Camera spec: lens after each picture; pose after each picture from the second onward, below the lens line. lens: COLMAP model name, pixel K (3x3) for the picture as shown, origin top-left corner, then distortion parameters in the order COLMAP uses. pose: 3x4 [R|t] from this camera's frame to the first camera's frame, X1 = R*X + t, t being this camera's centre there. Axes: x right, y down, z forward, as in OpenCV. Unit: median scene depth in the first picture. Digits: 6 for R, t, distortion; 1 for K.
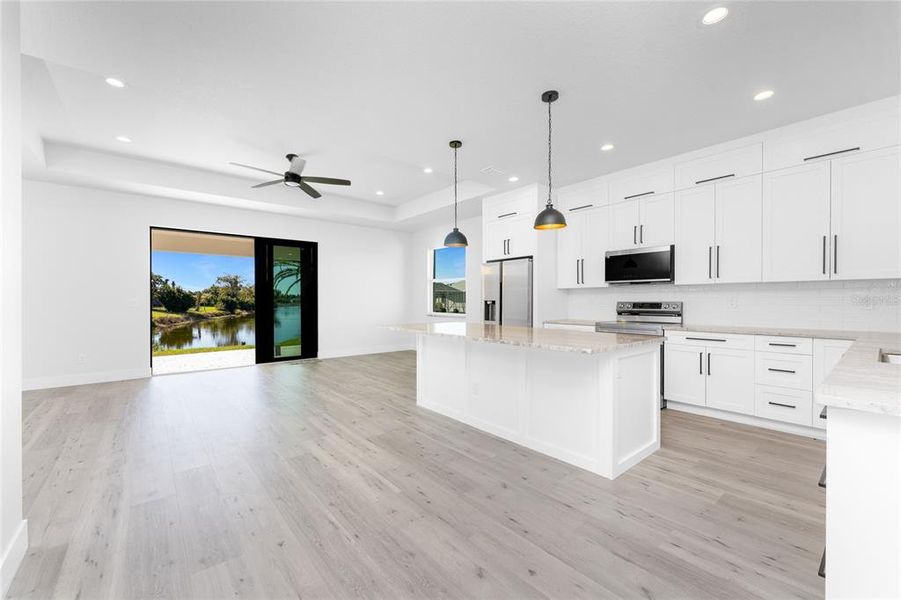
lens RADIAL K [[364.5, 0, 444.2], [0, 364.5, 303.2], [0, 0, 1]] dist [0.002349, 0.000206]
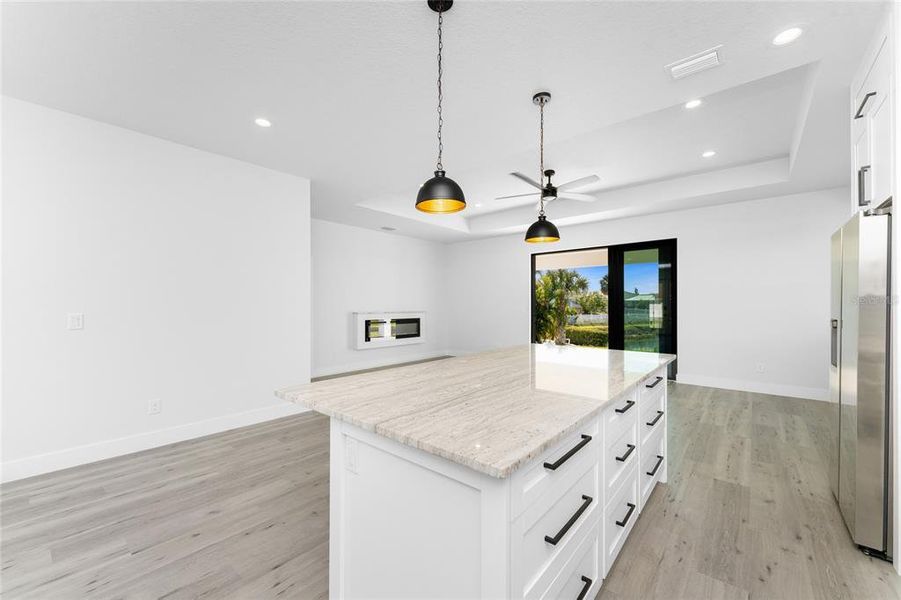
lens RADIAL K [[360.1, 0, 445.6], [0, 360.1, 303.8], [0, 0, 1]] dist [0.001092, 0.000015]
pose [[0.178353, -0.001769, -0.983965, 0.775693], [-0.004624, 0.999986, -0.002636, -0.035074], [0.983956, 0.005020, 0.178342, 0.771510]]
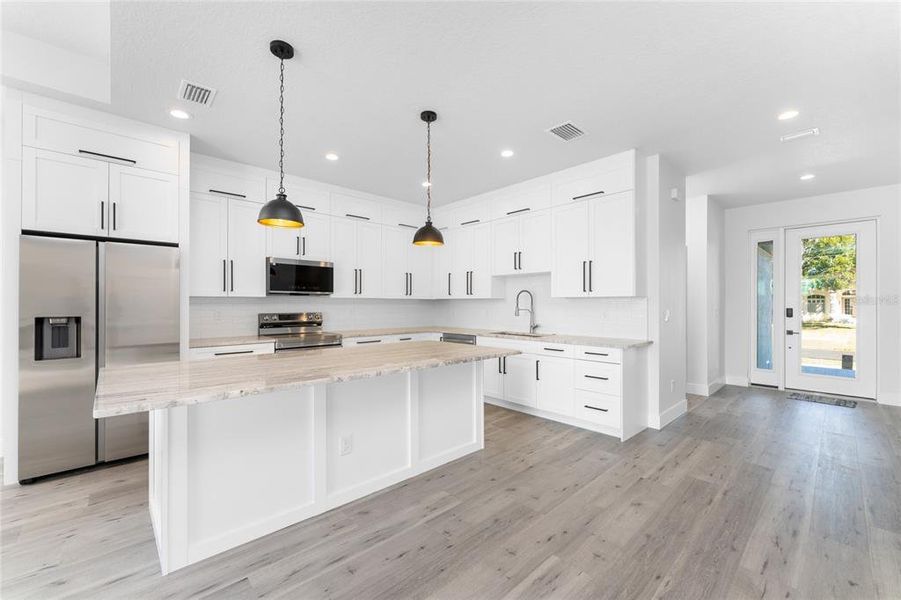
lens RADIAL K [[362.2, 0, 447.7], [0, 362.2, 301.9], [0, 0, 1]] dist [0.000767, -0.000230]
pose [[-0.055488, 0.009969, 0.998410, -0.621154], [0.008340, 0.999920, -0.009520, -0.029503], [-0.998425, 0.007799, -0.055567, 0.864499]]
